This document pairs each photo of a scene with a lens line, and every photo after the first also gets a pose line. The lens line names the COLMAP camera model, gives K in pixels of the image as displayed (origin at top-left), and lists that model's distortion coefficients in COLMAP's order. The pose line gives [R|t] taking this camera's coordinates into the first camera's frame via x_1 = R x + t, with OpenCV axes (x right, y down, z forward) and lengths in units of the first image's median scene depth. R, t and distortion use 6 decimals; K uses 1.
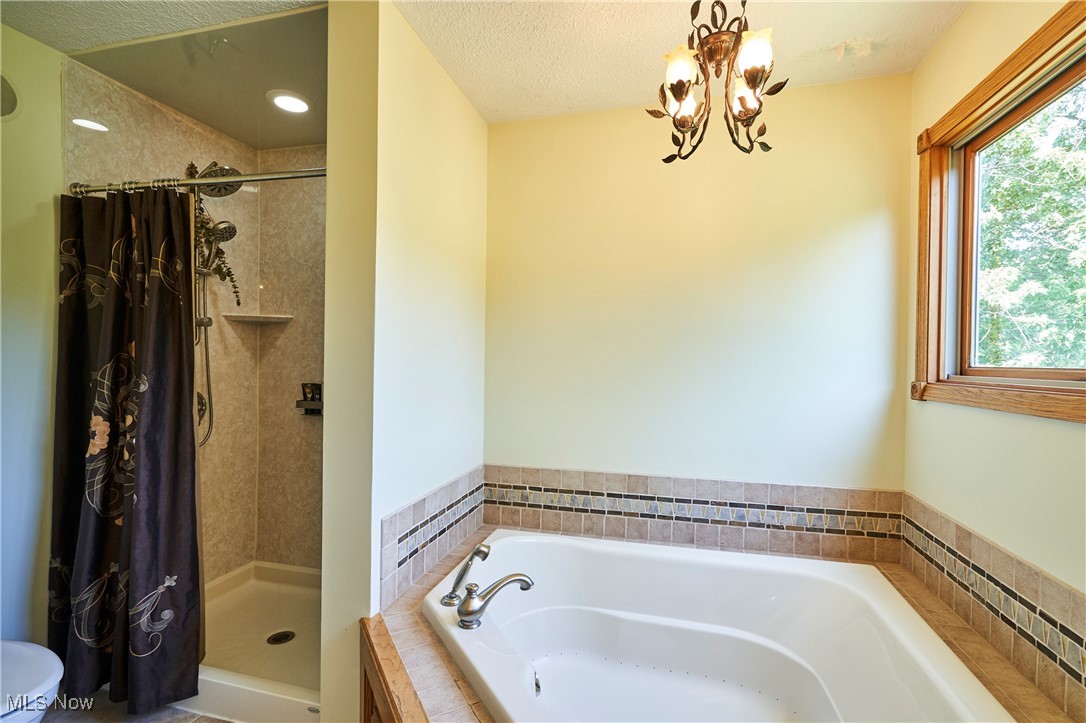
lens RADIAL K [[510.0, 0, 542.2], [0, 510.0, 366.0], [0, 0, 1]] dist [0.001259, 0.000746]
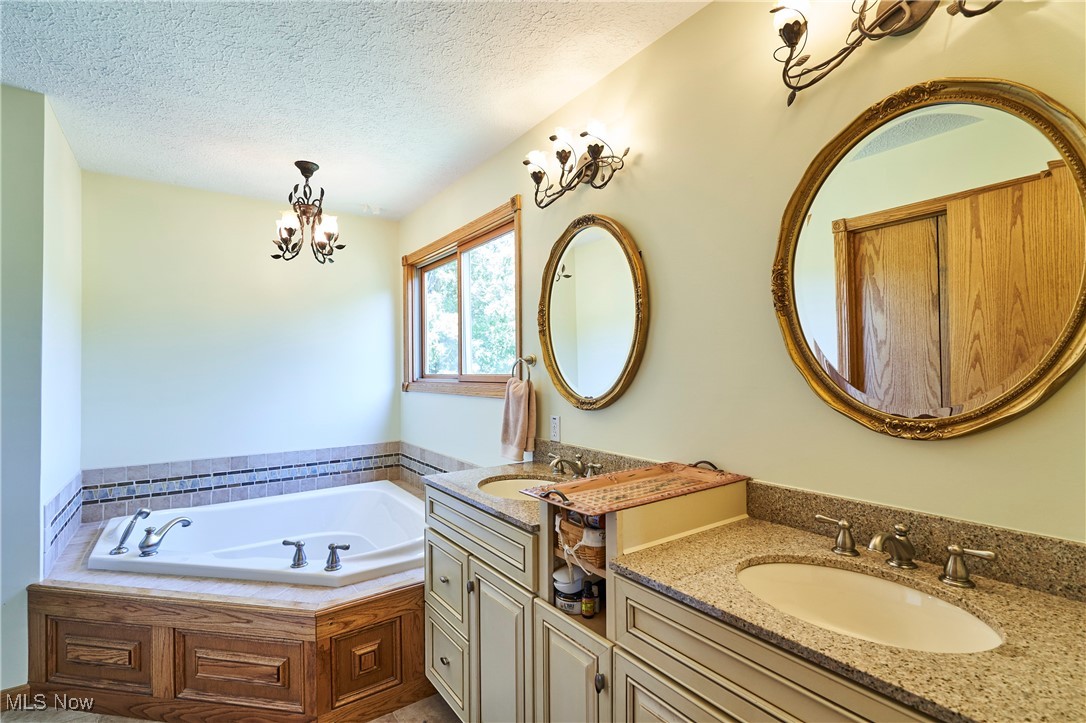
lens RADIAL K [[510.0, 0, 542.2], [0, 510.0, 366.0], [0, 0, 1]] dist [0.001259, 0.000746]
pose [[0.647203, -0.010251, 0.762249, -0.390886], [0.025452, 0.999643, -0.008166, -0.002273], [-0.761893, 0.024686, 0.647232, -0.631790]]
